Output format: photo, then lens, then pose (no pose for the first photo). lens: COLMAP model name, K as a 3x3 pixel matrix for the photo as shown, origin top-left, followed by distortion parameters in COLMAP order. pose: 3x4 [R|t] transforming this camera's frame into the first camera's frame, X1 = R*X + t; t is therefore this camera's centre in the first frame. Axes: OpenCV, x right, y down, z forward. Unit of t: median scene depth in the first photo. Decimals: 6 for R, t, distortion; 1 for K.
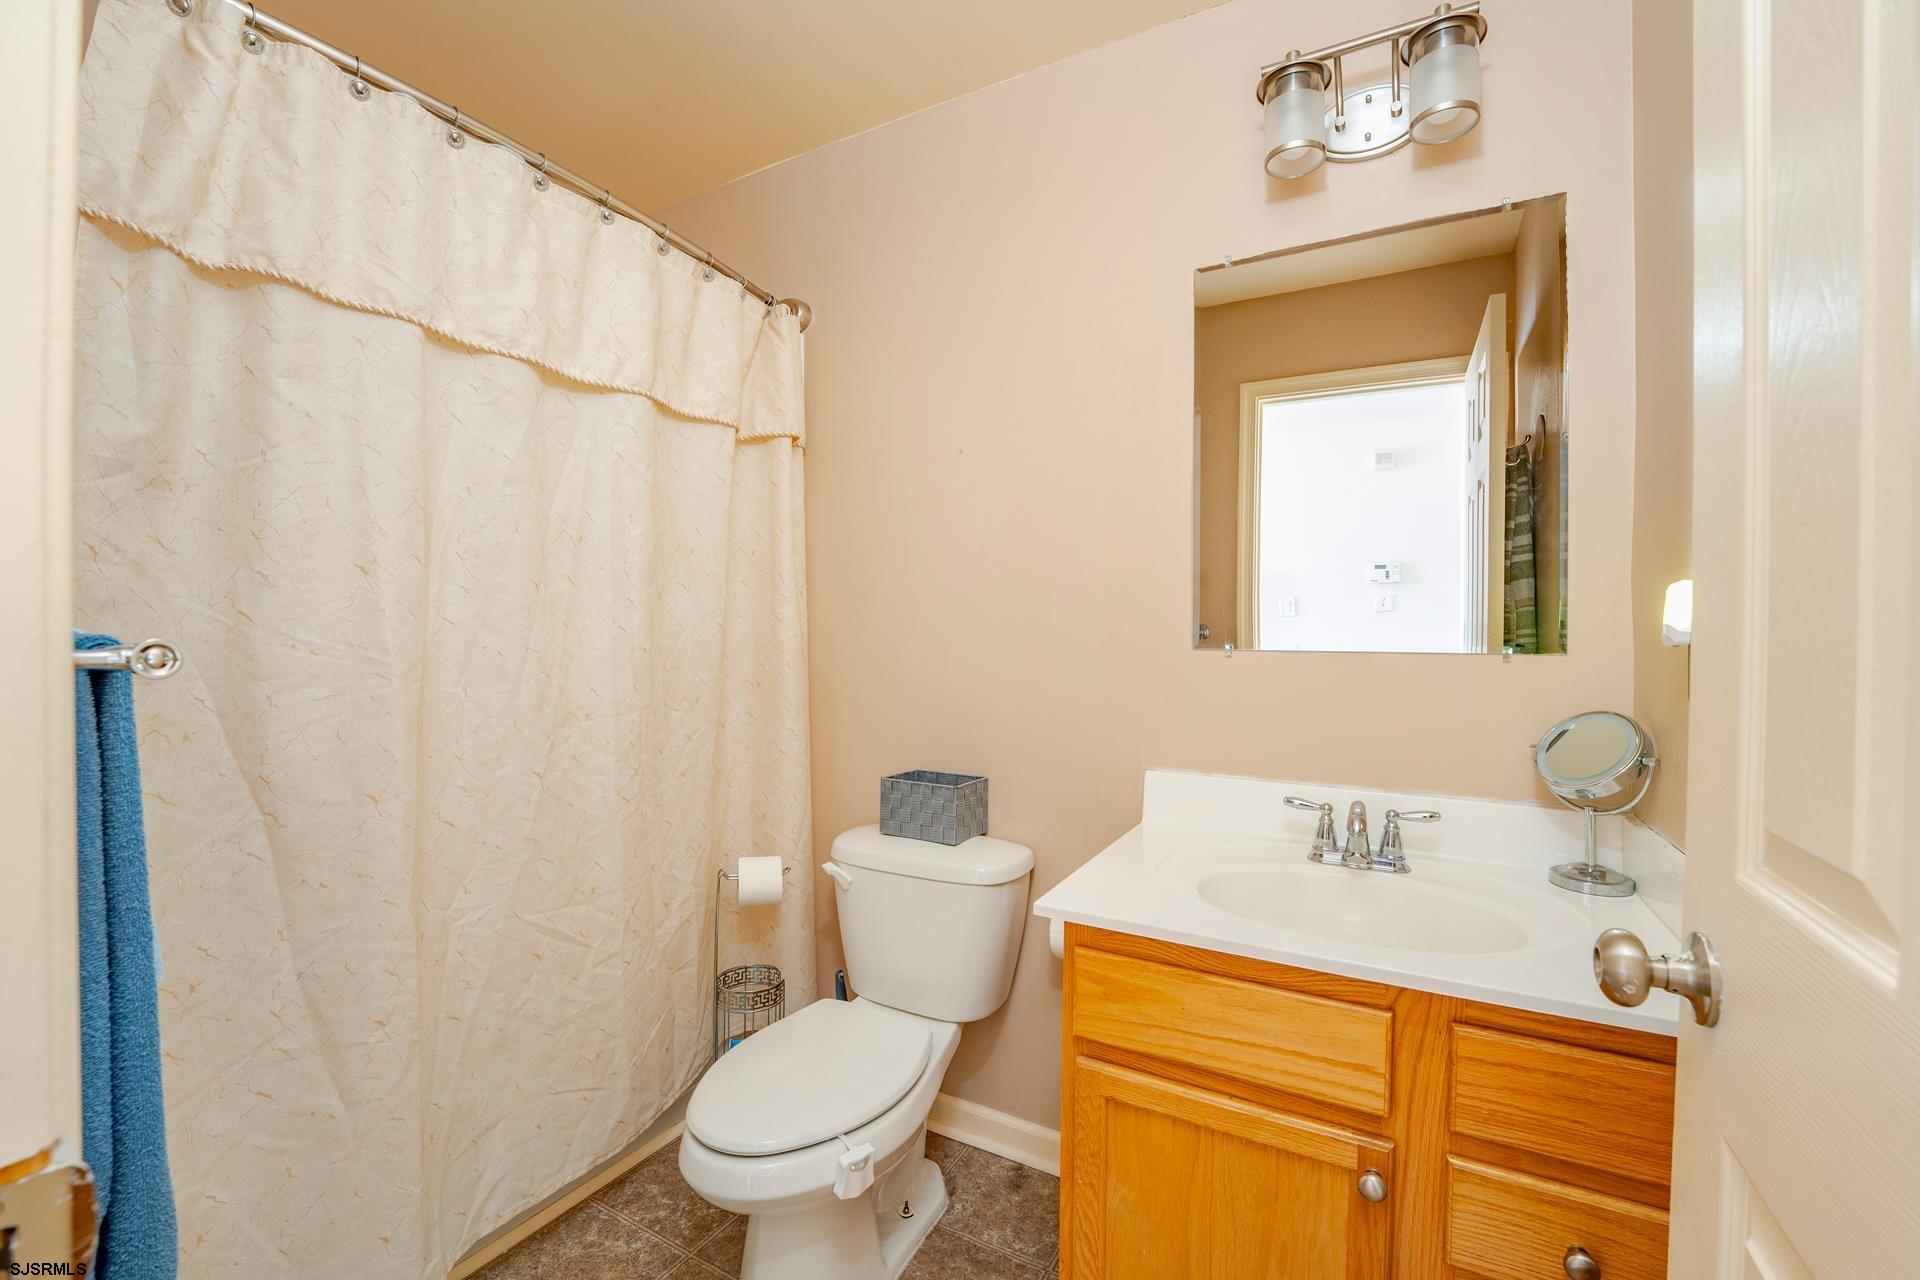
lens RADIAL K [[780.0, 0, 962.3], [0, 780.0, 640.7], [0, 0, 1]] dist [-0.034656, 0.006859]
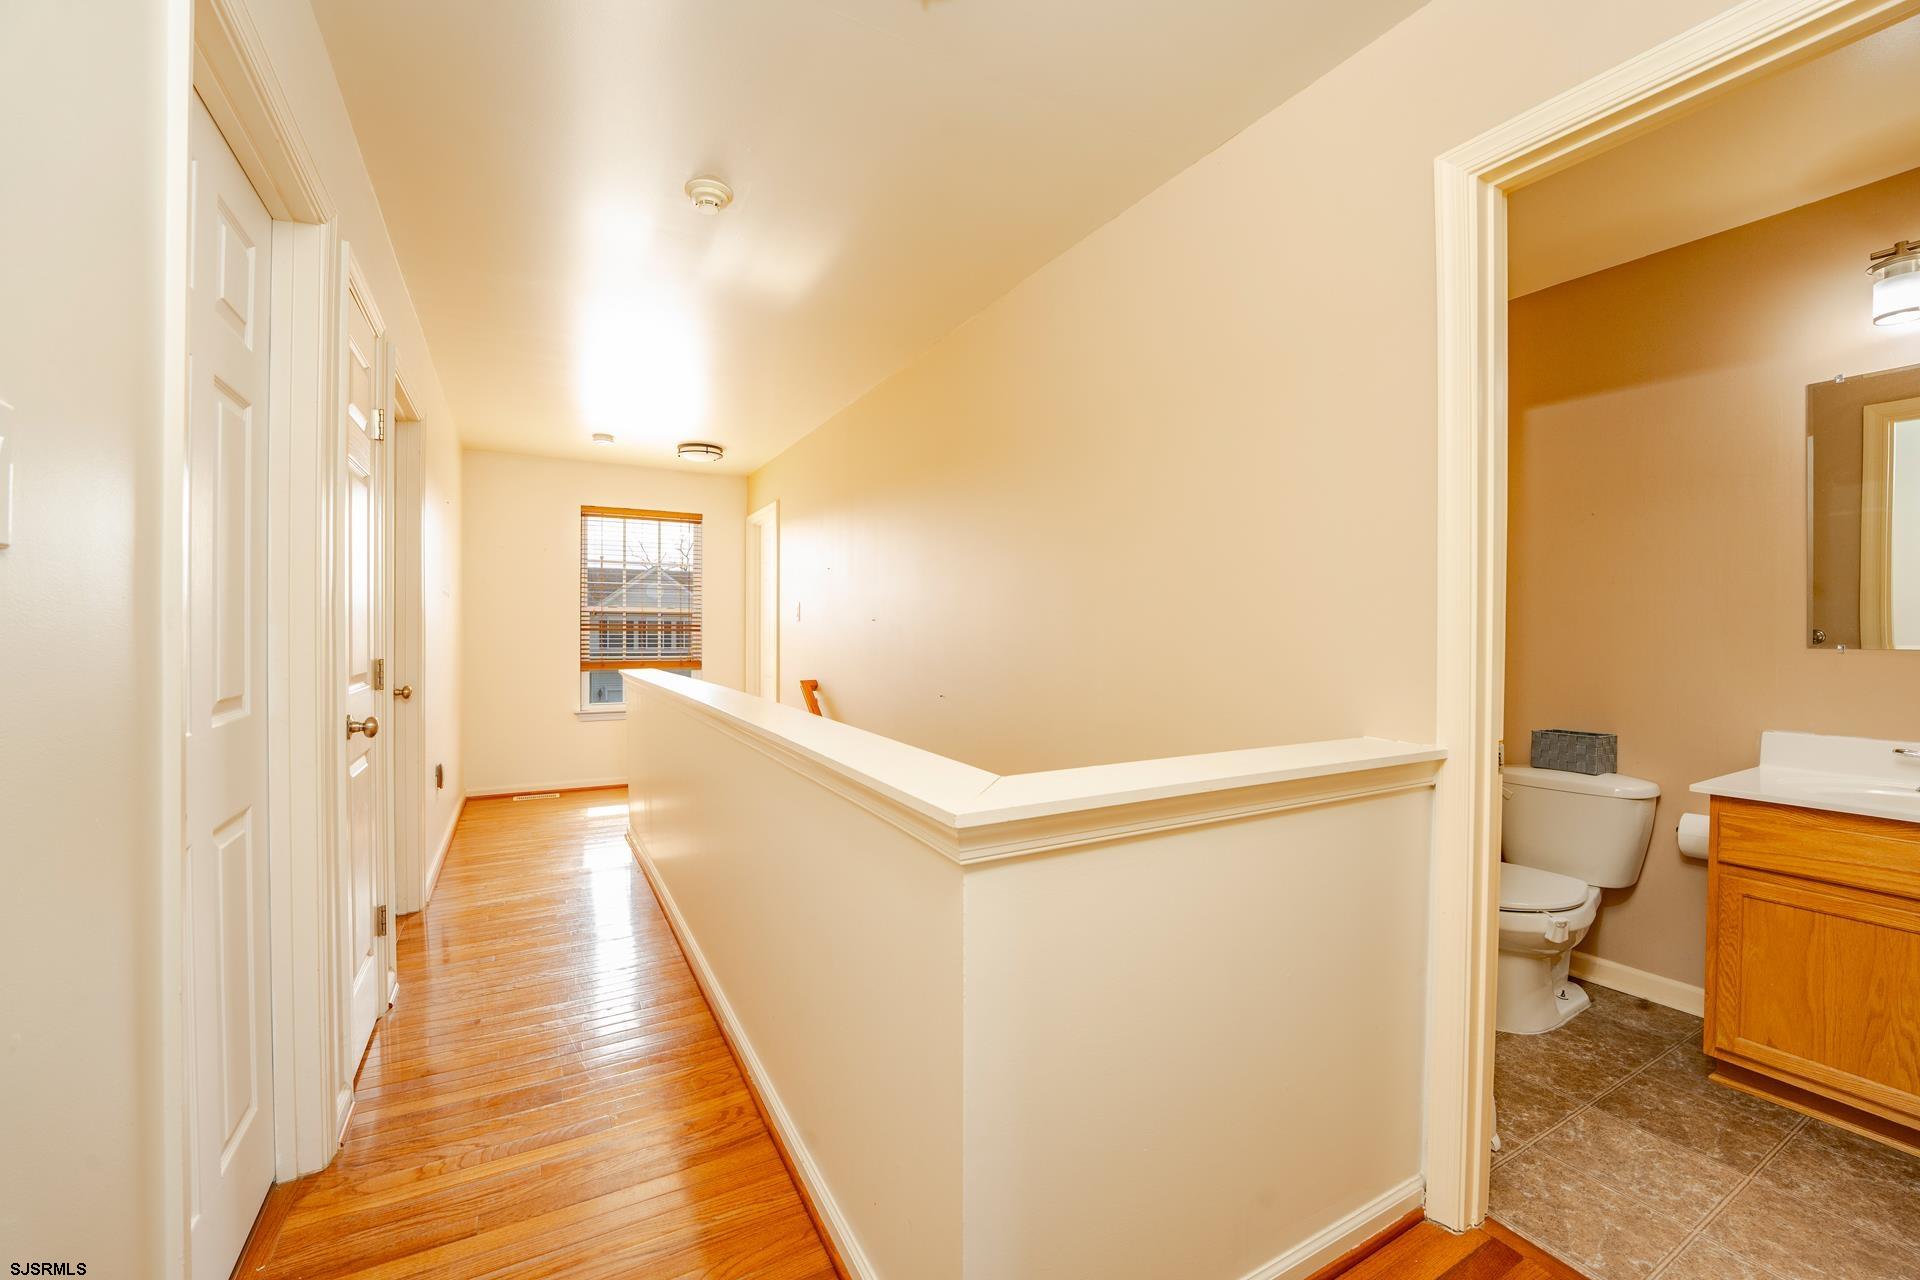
lens RADIAL K [[780.0, 0, 962.3], [0, 780.0, 640.7], [0, 0, 1]] dist [-0.034656, 0.006859]
pose [[0.853481, -0.001268, -0.521122, -0.307564], [-0.001446, 0.999987, -0.004801, 0.005061], [0.521122, 0.004852, 0.853469, -1.001378]]
